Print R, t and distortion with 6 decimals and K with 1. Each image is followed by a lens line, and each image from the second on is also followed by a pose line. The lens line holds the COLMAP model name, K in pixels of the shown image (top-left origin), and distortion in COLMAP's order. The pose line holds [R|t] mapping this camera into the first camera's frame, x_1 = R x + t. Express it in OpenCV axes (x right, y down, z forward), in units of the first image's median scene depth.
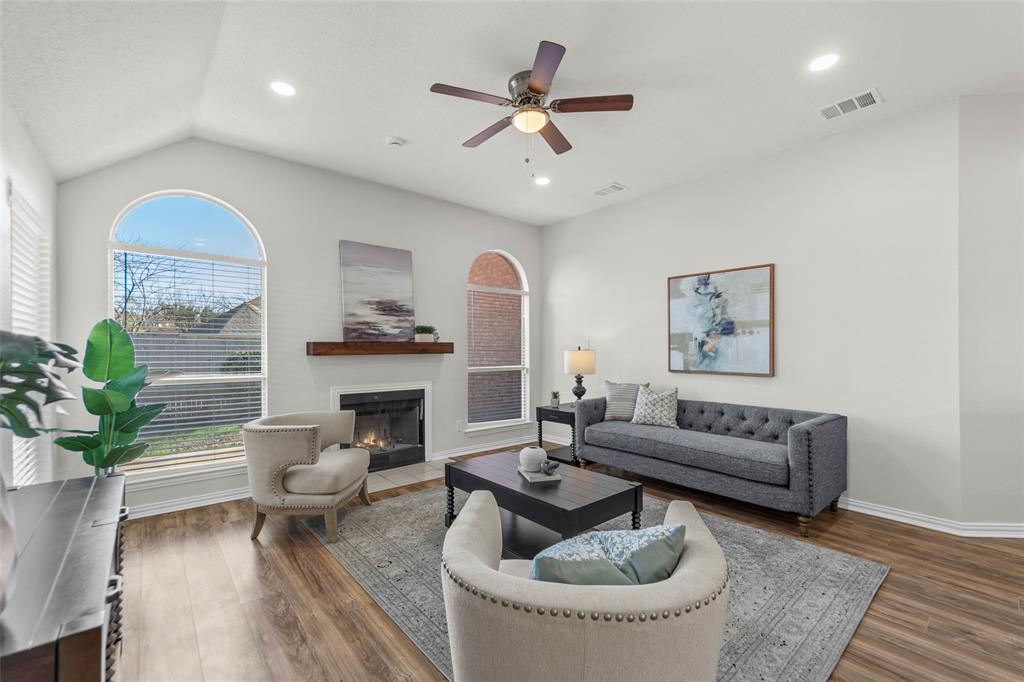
lens RADIAL K [[429.8, 0, 516.0], [0, 429.8, 351.3], [0, 0, 1]] dist [-0.001710, -0.000296]
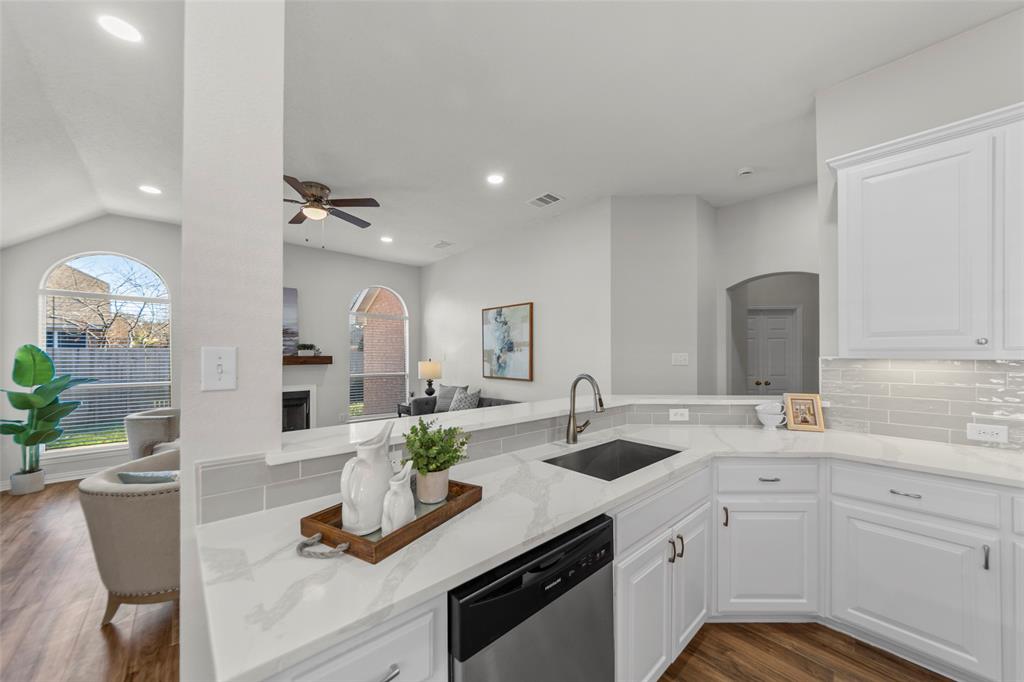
lens RADIAL K [[366.8, 0, 512.9], [0, 366.8, 353.9], [0, 0, 1]] dist [0.000235, -0.000059]
pose [[0.999842, -0.000735, 0.017769, 0.458622], [0.000819, 0.999989, -0.004686, -0.023543], [-0.017765, 0.004700, 0.999831, -0.193131]]
